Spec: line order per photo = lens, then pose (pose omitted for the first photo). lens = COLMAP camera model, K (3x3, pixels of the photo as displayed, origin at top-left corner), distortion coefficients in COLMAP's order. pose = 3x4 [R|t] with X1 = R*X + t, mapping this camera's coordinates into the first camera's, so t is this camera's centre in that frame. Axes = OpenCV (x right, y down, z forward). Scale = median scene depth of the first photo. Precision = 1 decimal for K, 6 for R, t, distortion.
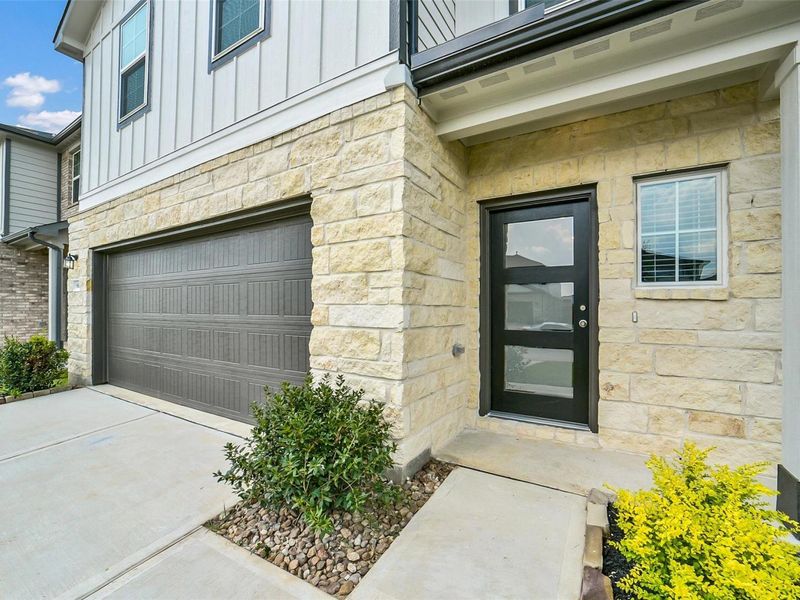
lens RADIAL K [[345.2, 0, 404.4], [0, 345.2, 300.9], [0, 0, 1]] dist [-0.035778, 0.000379]
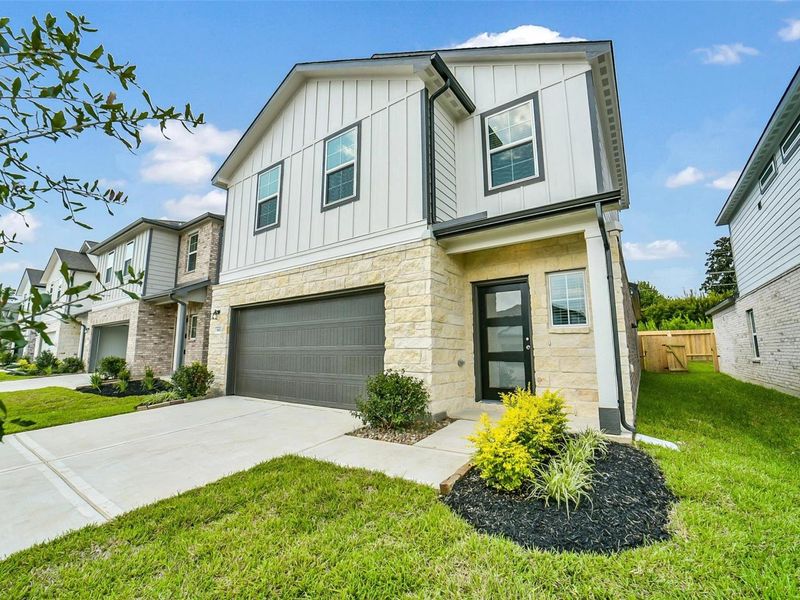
lens RADIAL K [[345.2, 0, 404.4], [0, 345.2, 300.9], [0, 0, 1]] dist [-0.035778, 0.000379]
pose [[0.997660, -0.016379, -0.066376, -0.020662], [0.007887, 0.991969, -0.126236, 0.046924], [0.067911, 0.125417, 0.989777, -0.958549]]
